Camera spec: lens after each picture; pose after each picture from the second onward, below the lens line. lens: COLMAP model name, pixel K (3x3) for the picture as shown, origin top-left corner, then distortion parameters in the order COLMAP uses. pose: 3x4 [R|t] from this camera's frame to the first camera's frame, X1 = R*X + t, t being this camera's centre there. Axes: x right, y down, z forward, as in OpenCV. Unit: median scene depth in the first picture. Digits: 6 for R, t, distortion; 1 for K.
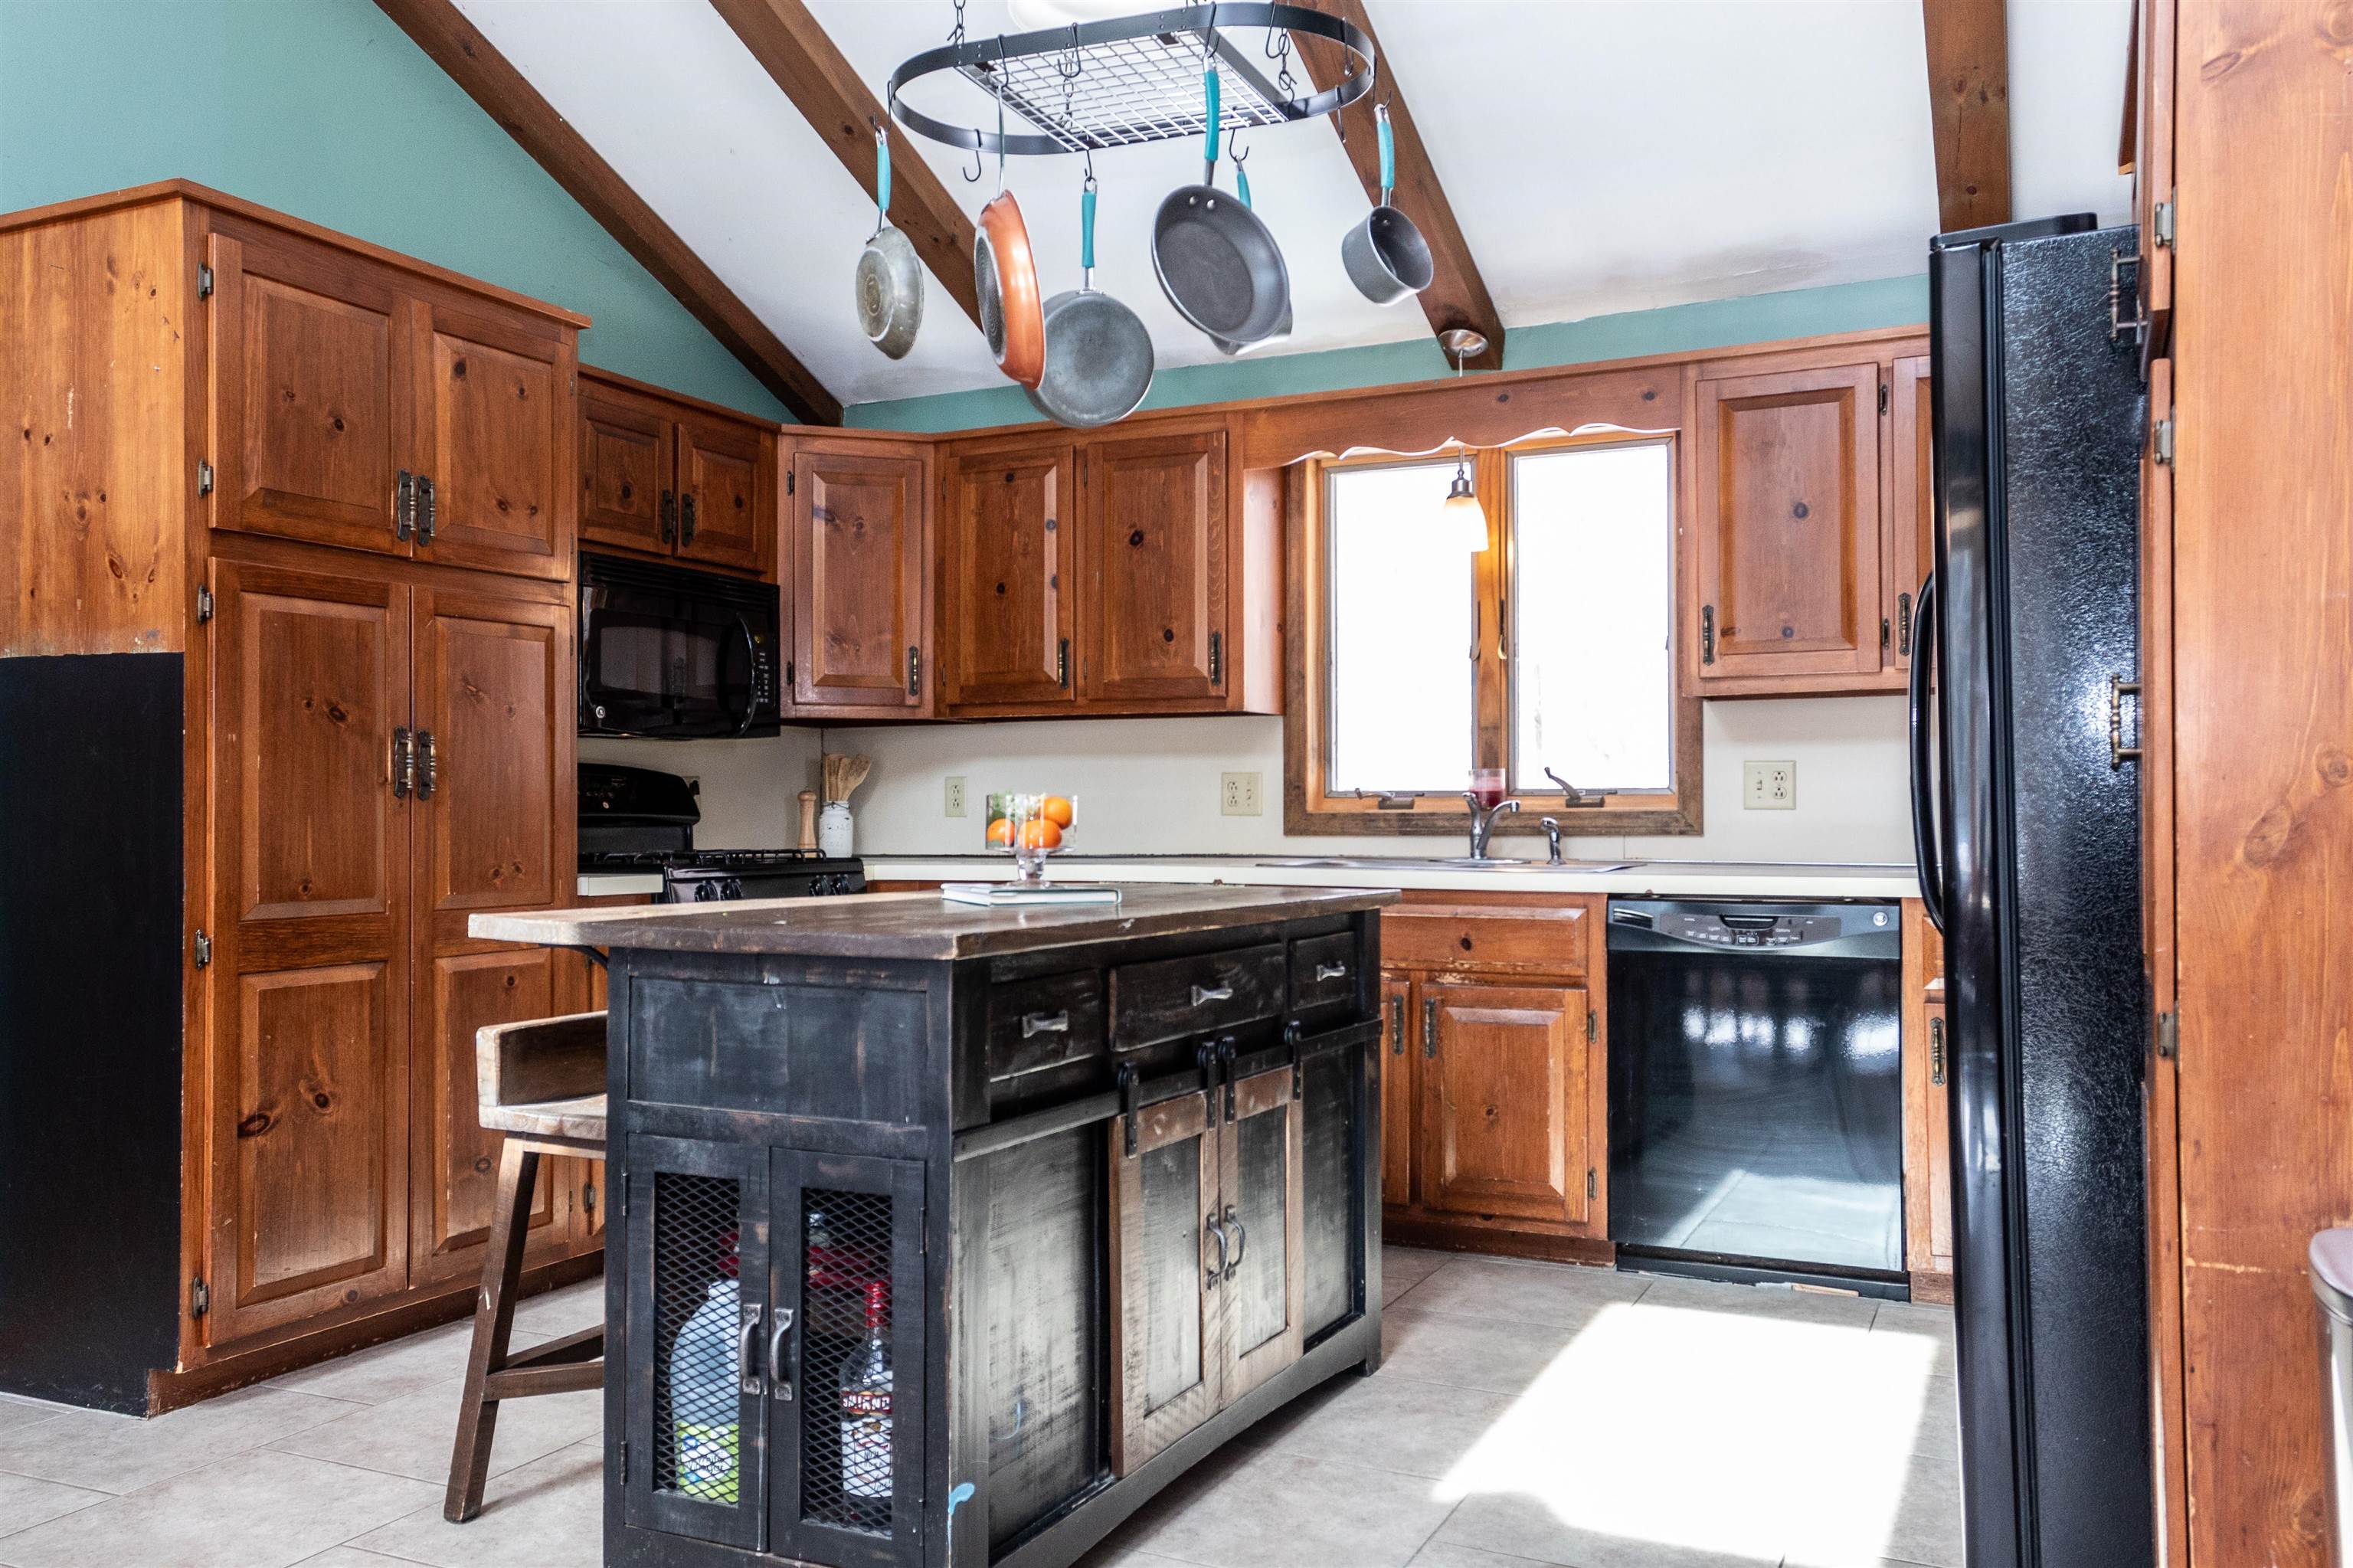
lens RADIAL K [[1925.9, 0, 1130.5], [0, 1925.9, 773.7], [0, 0, 1]] dist [0.007321, 0.003887]
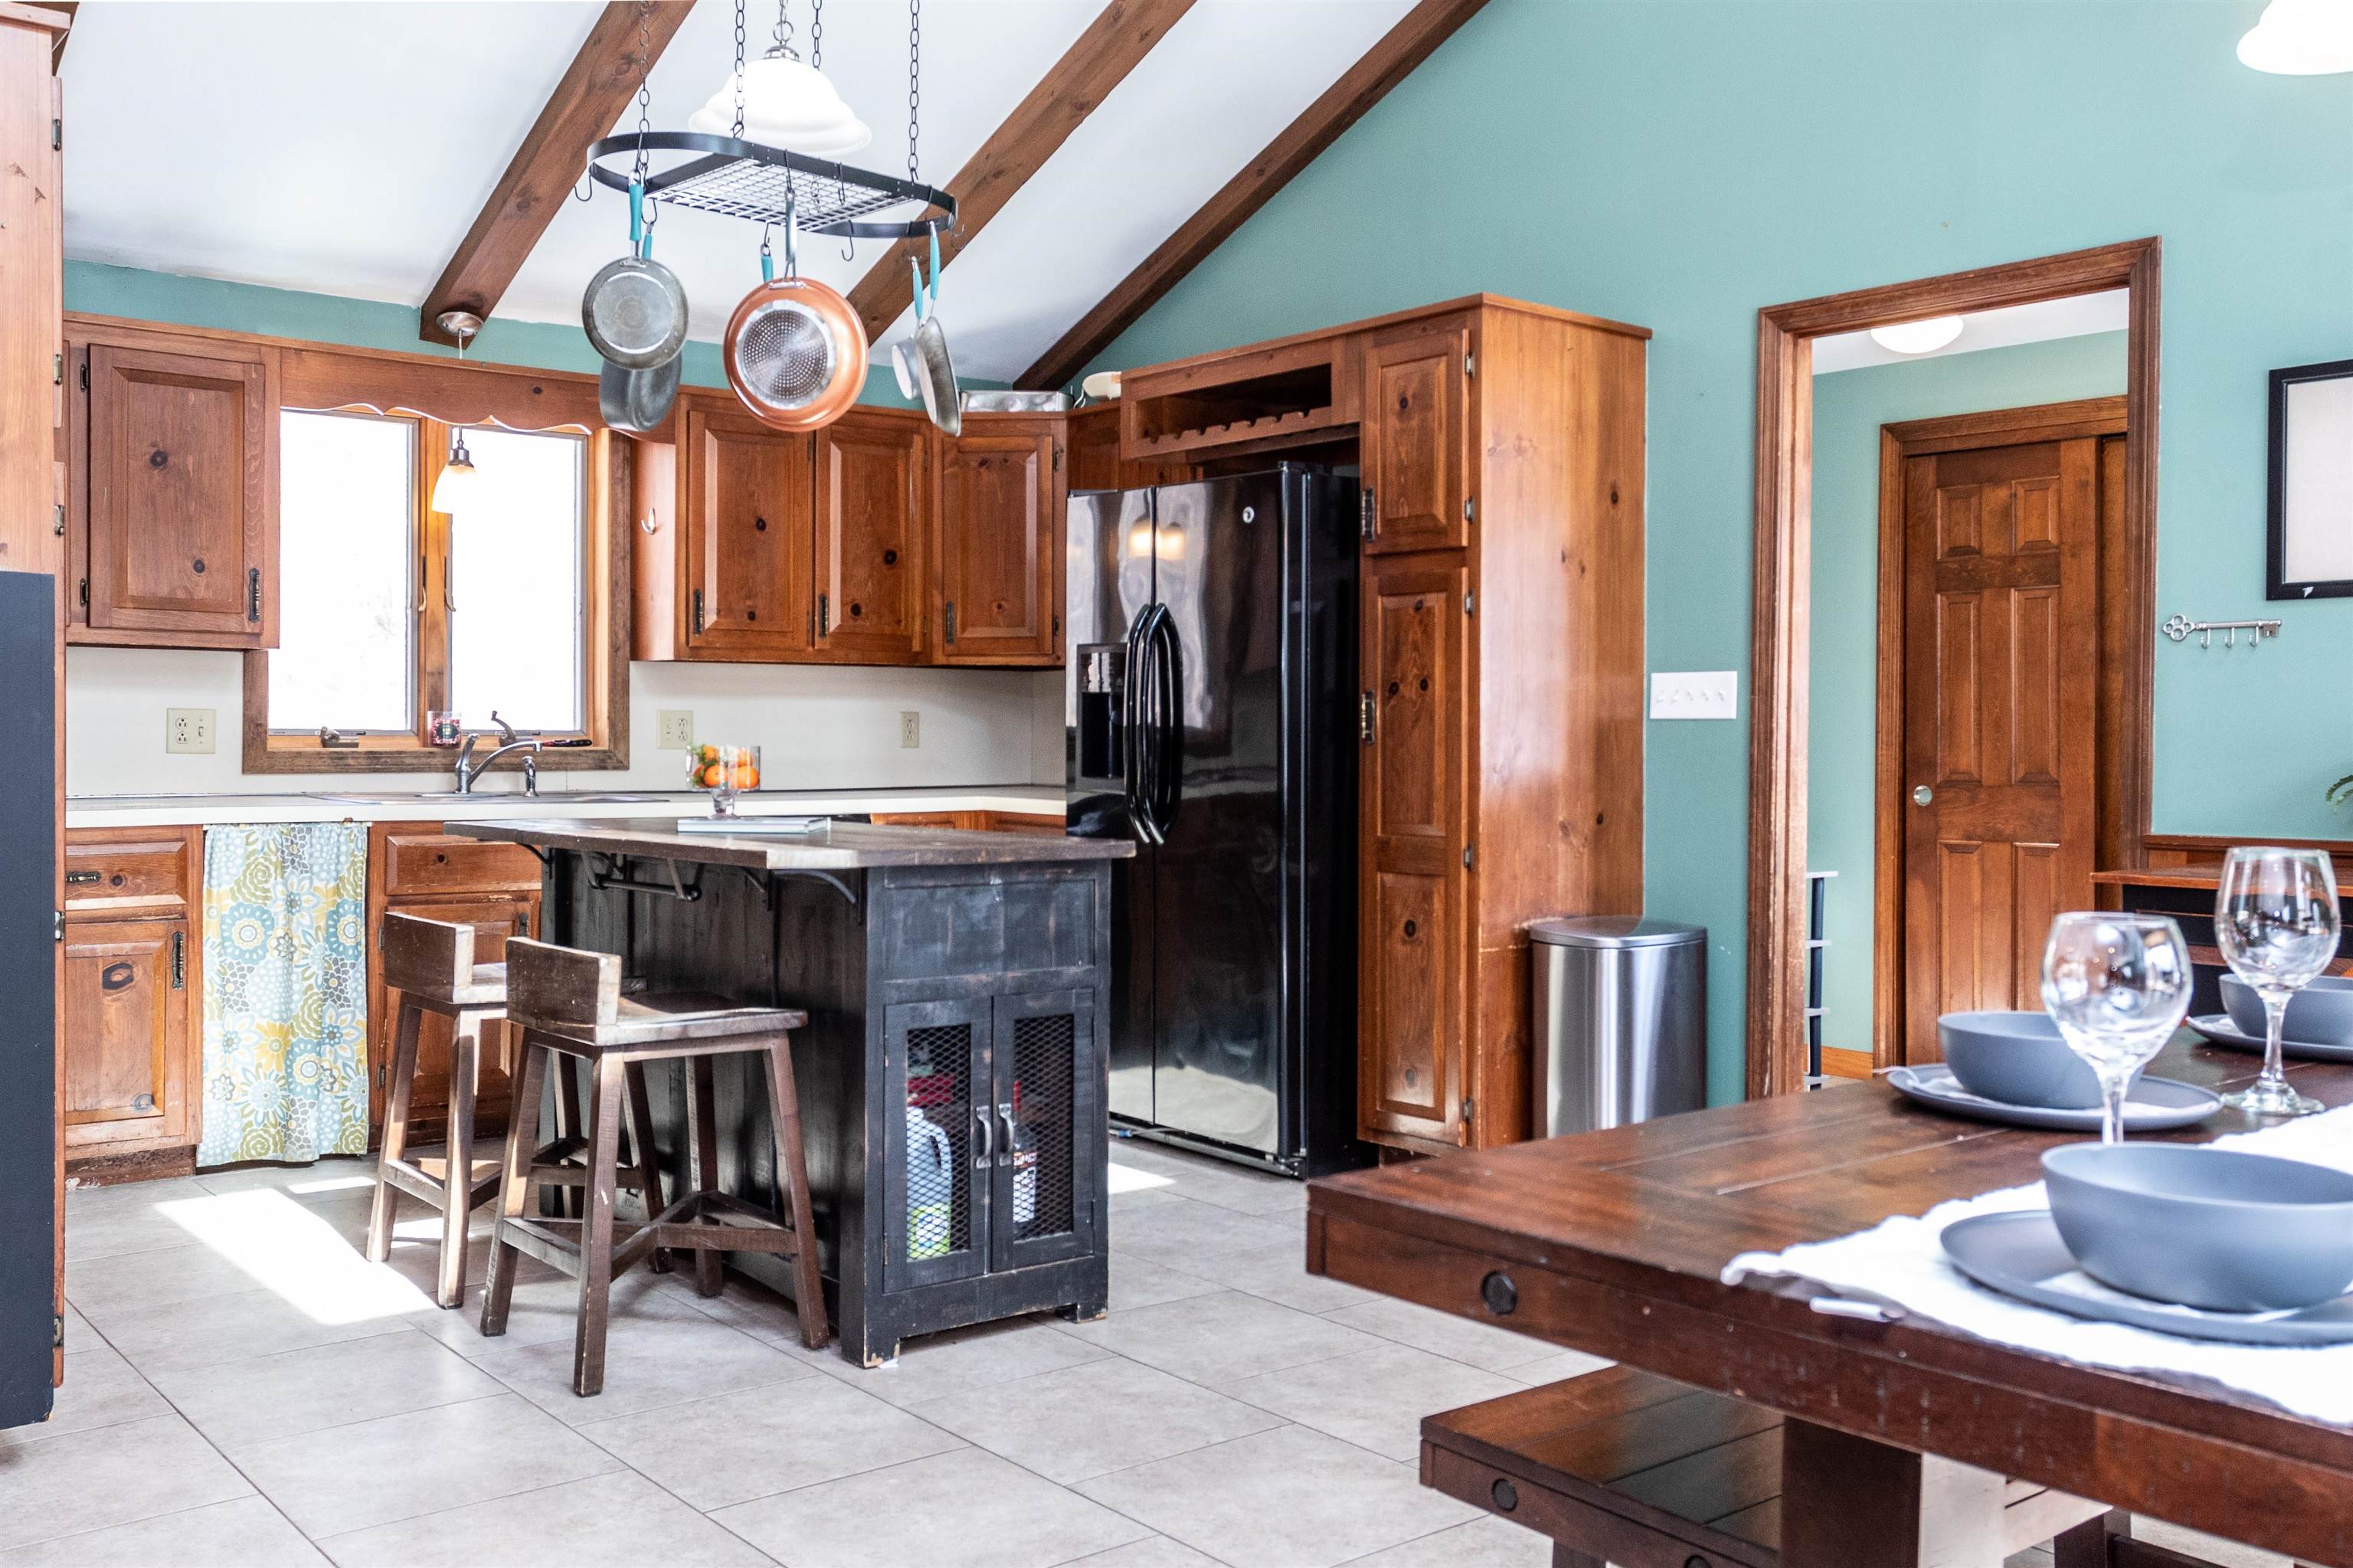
lens RADIAL K [[2088.7, 0, 1333.5], [0, 2088.7, 750.0], [0, 0, 1]] dist [-0.004326, -0.001017]
pose [[0.375746, -0.000455, 0.926723, -0.768787], [-0.026665, 0.999581, 0.011302, -0.007748], [-0.926339, -0.028957, 0.375576, 0.090326]]
